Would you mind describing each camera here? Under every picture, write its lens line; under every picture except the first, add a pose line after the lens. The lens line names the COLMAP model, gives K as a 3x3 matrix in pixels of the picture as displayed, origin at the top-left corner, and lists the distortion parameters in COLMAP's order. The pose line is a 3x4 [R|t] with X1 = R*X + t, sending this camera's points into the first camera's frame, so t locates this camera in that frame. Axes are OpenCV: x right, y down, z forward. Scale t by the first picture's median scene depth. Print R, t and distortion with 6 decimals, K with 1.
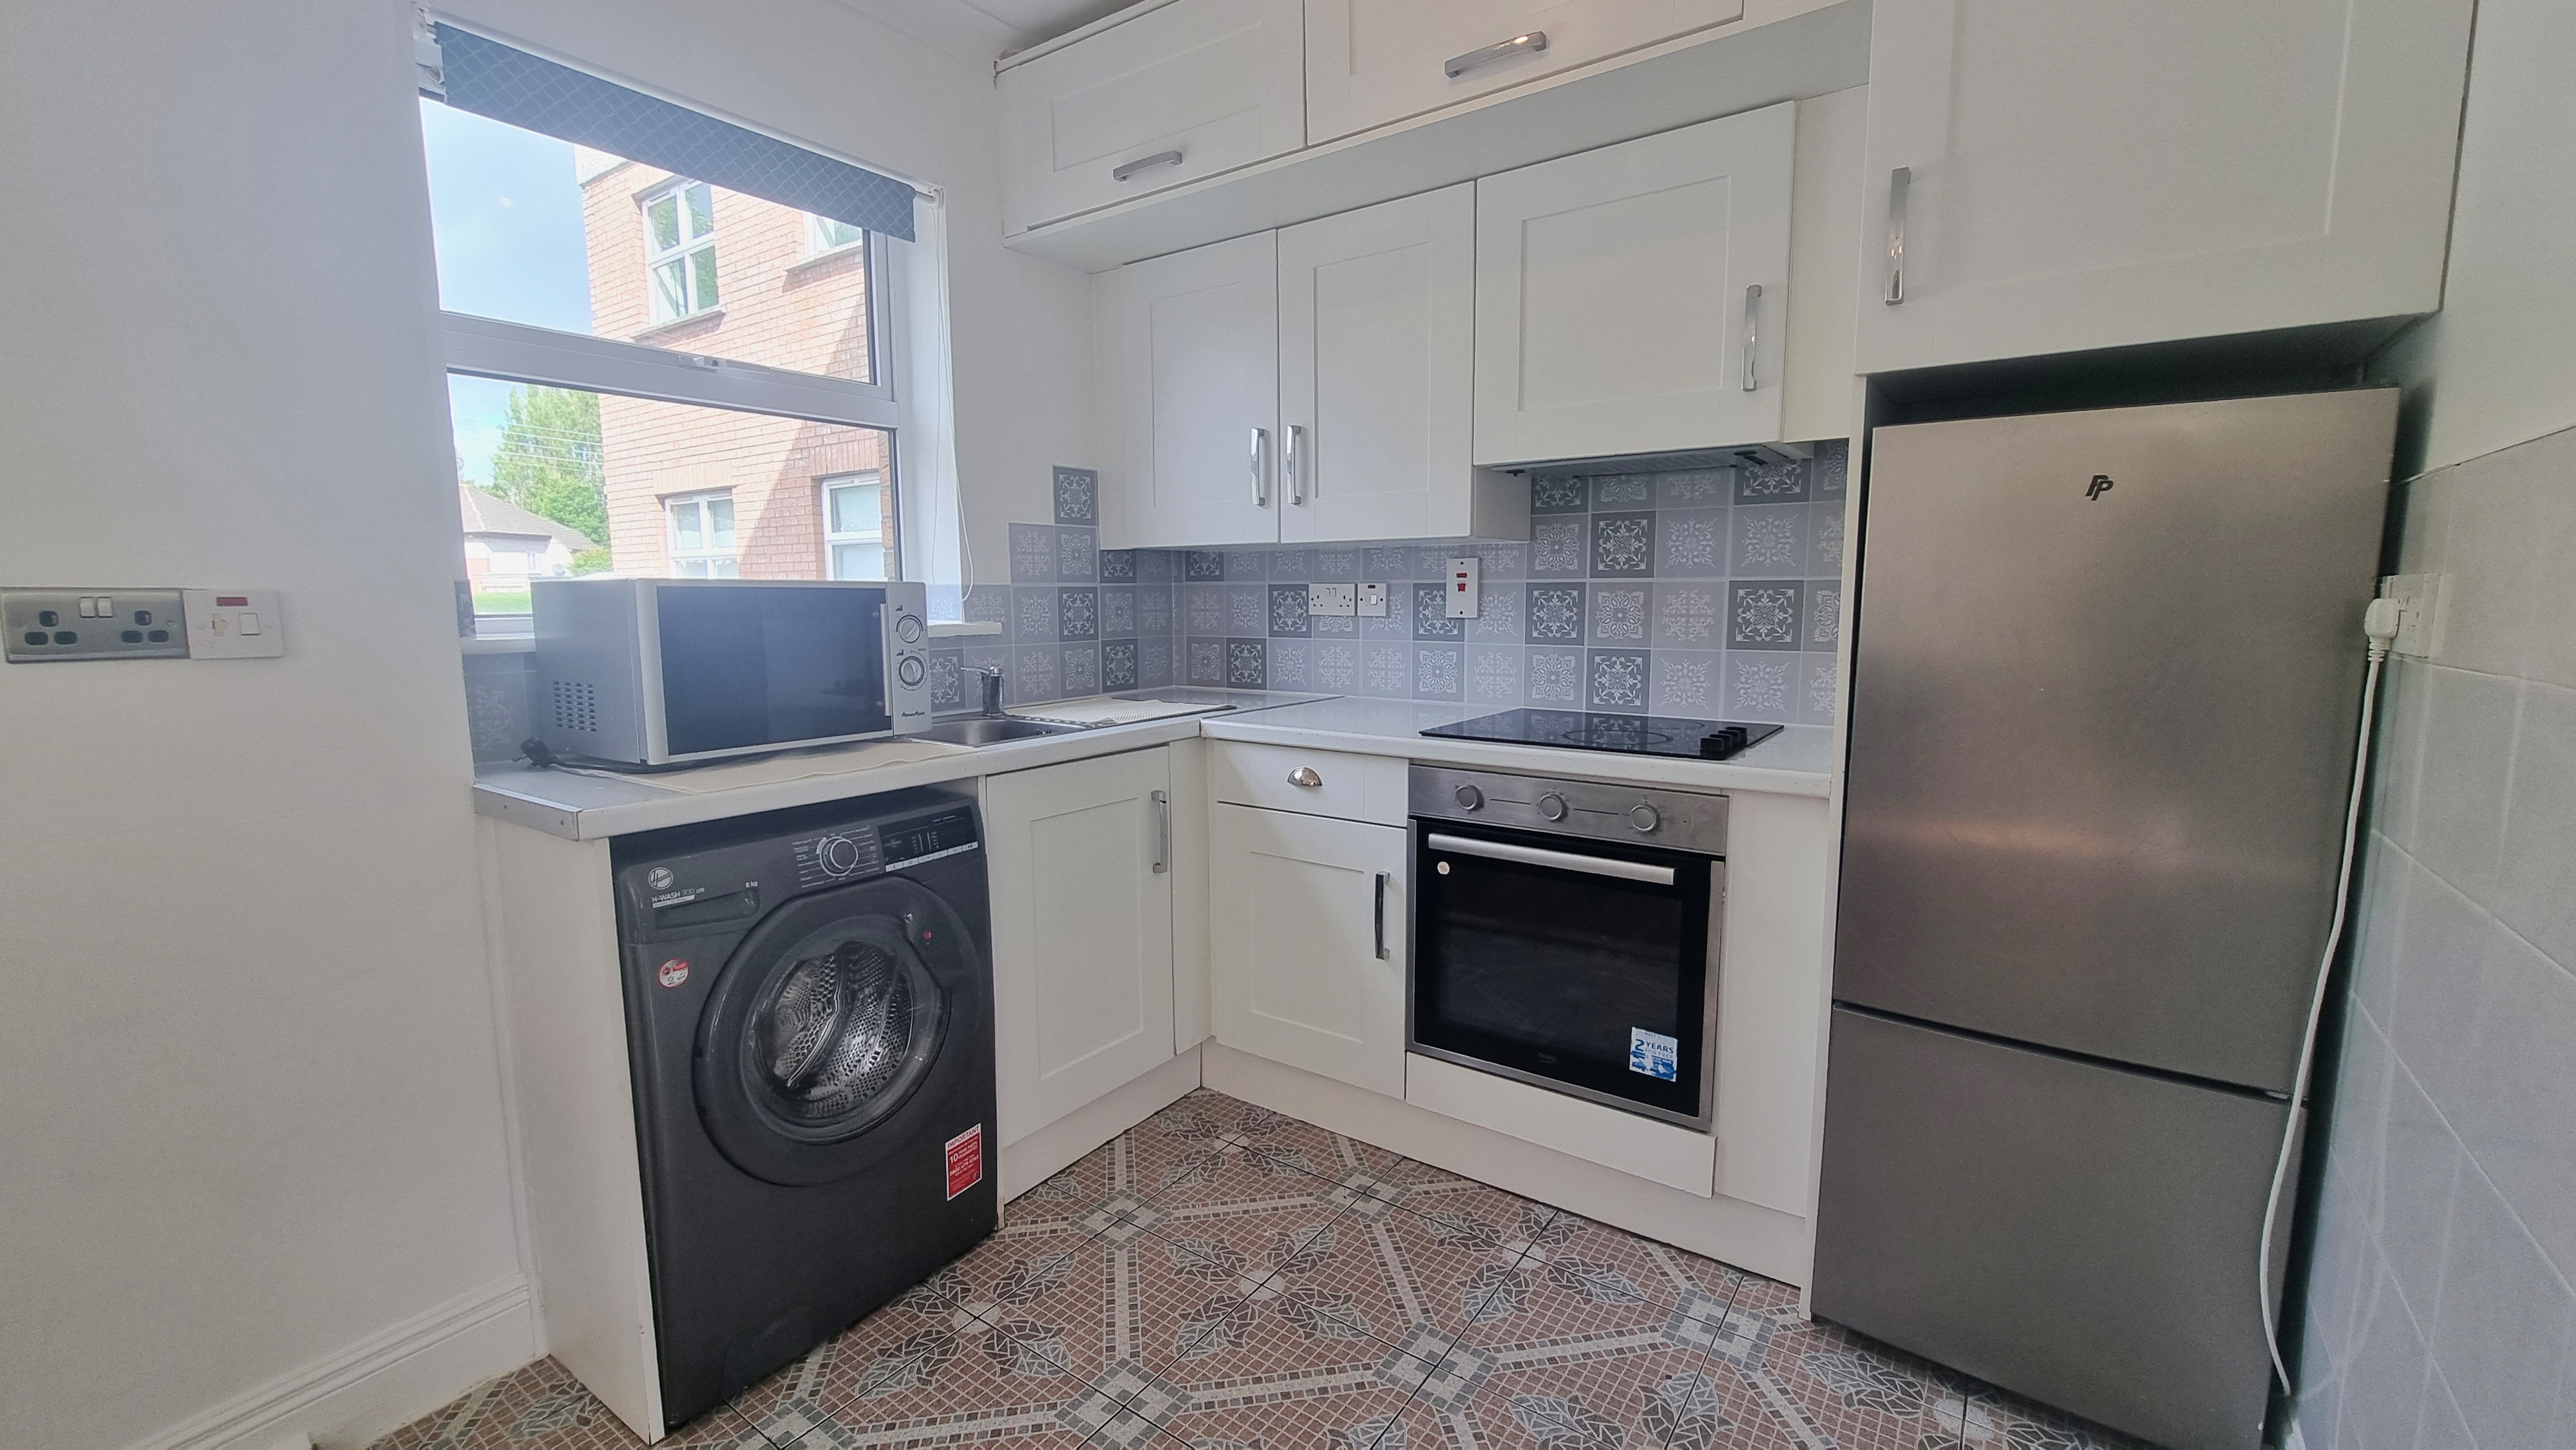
lens RADIAL K [[1084.1, 0, 1288.0], [0, 1084.1, 725.0], [0, 0, 1]] dist [-0.006793, 0.000122]
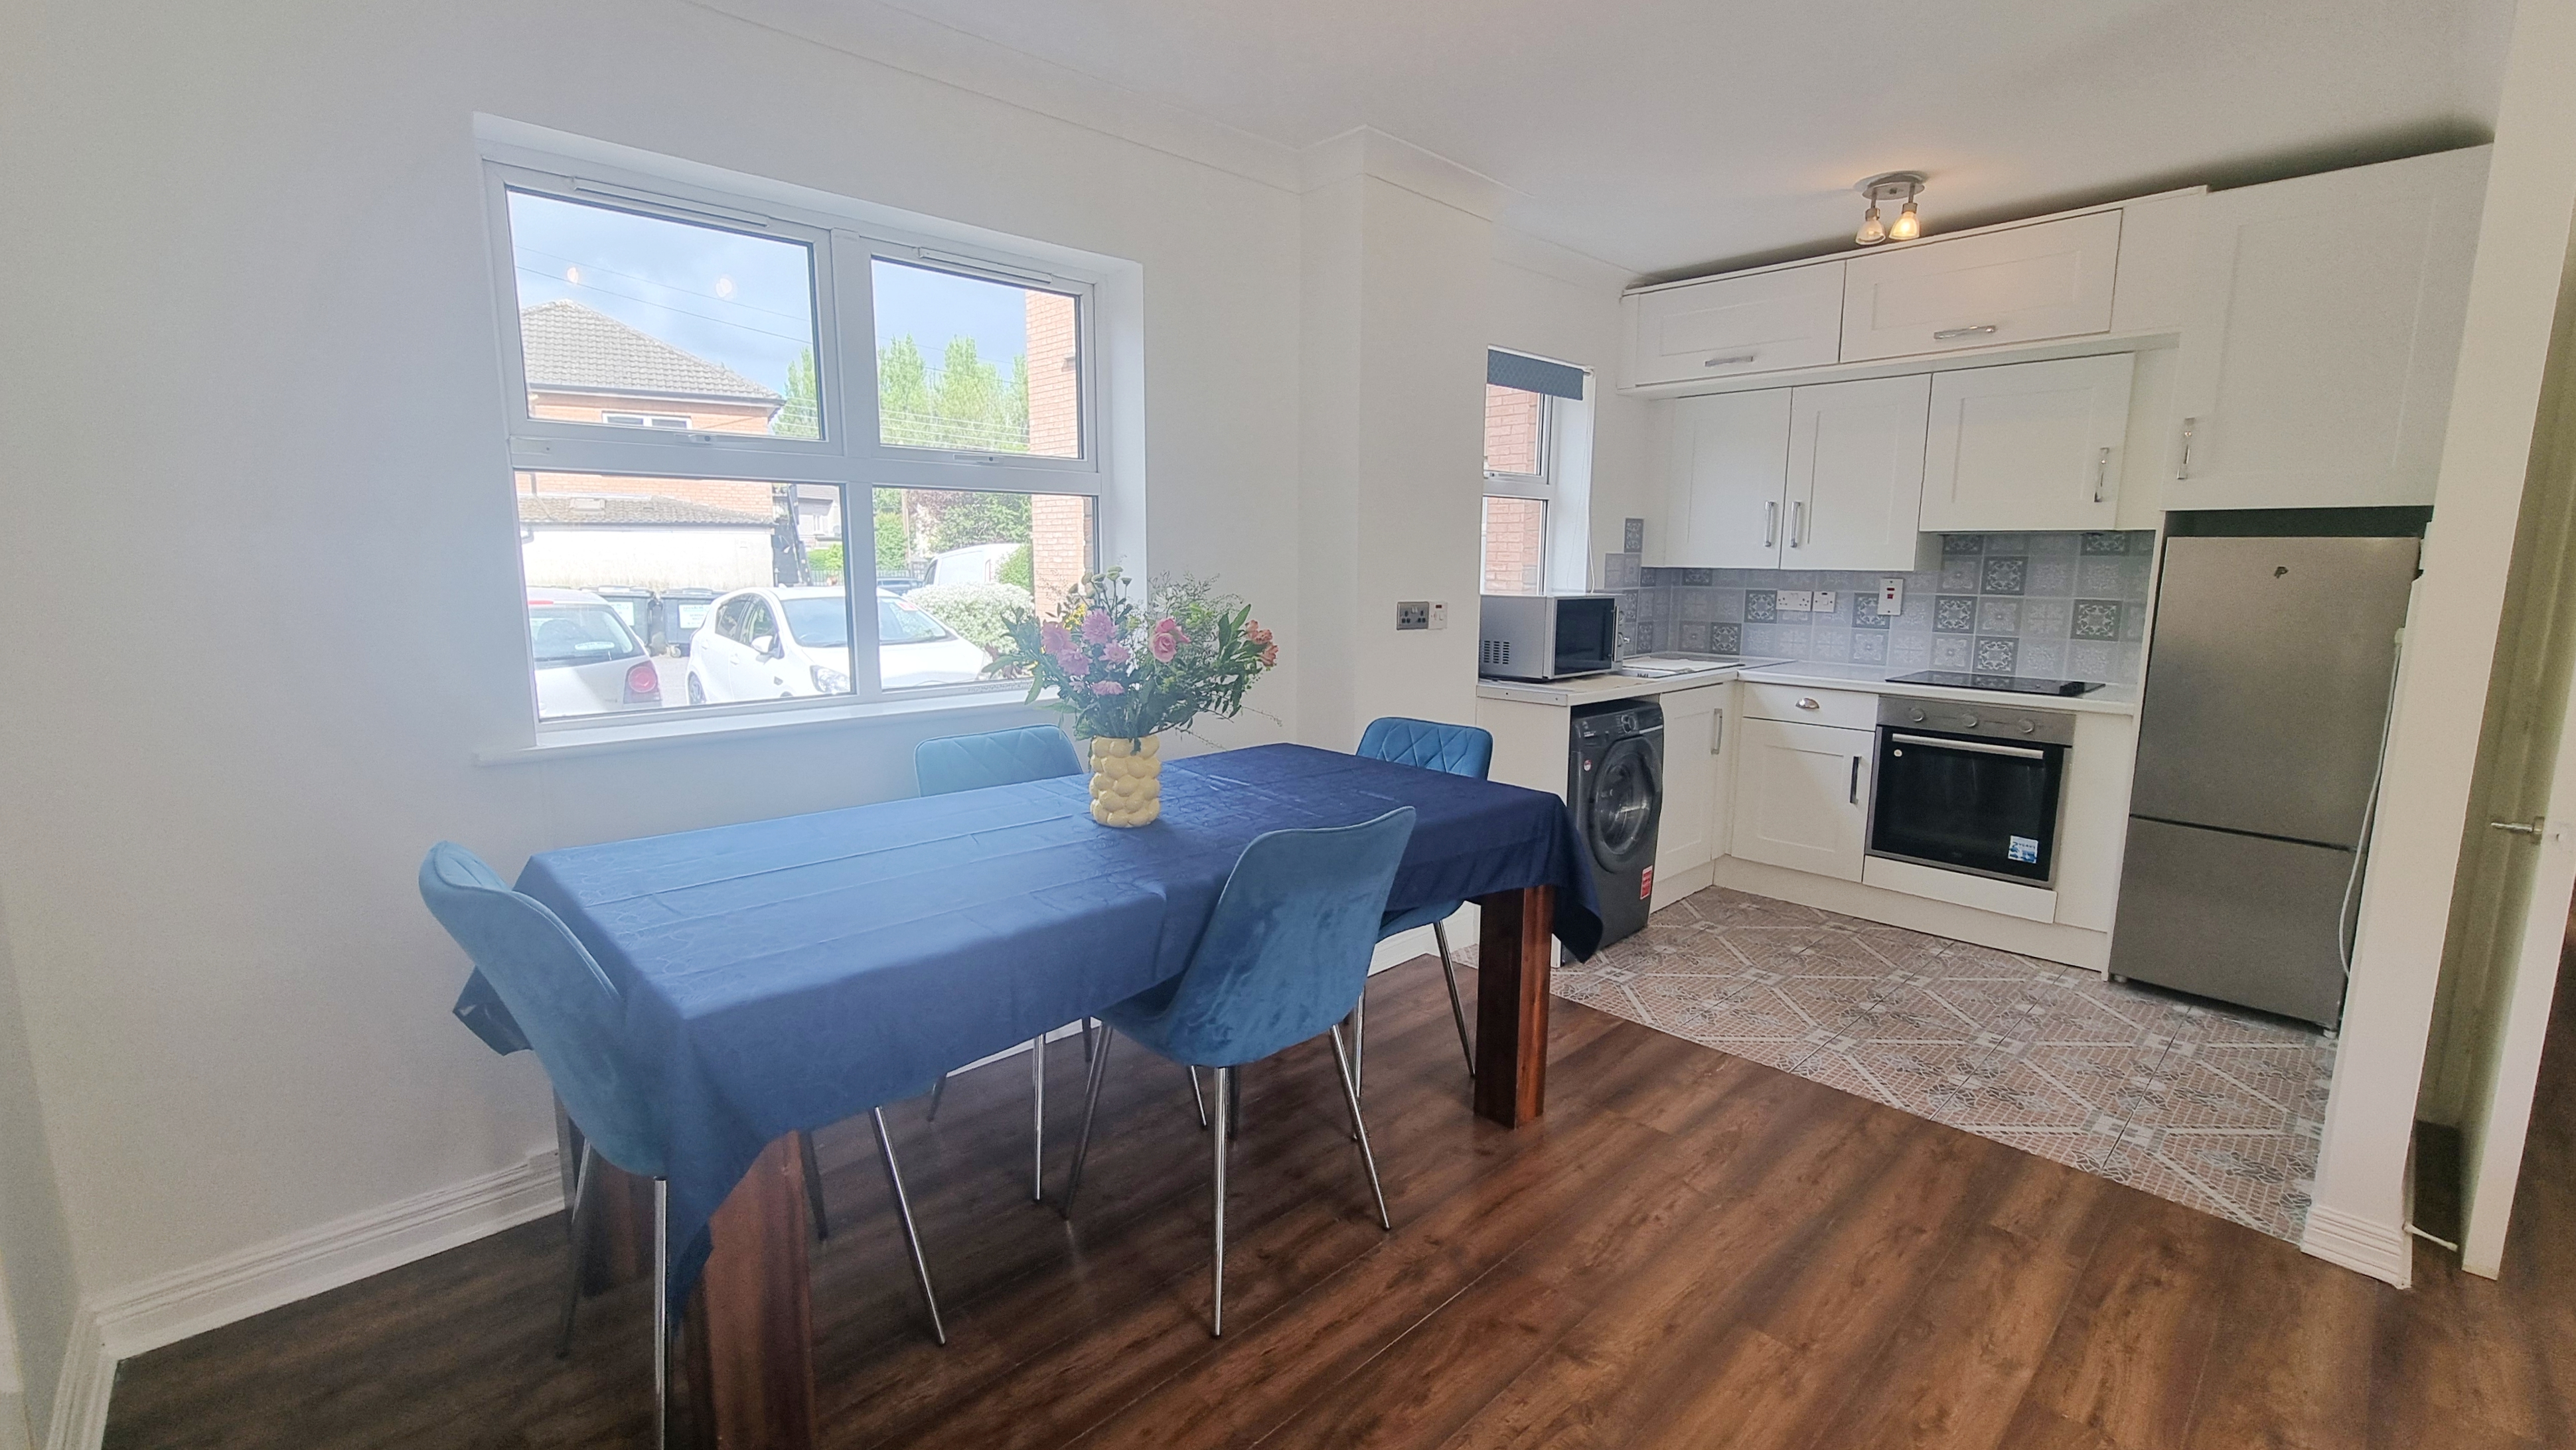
lens RADIAL K [[1085.9, 0, 1288.0], [0, 1085.9, 725.0], [0, 0, 1]] dist [-0.016492, 0.000056]
pose [[0.980418, 0.040940, -0.192623, -0.488850], [-0.035264, 0.998839, 0.032809, 0.055556], [0.193742, -0.025374, 0.980724, -0.942472]]
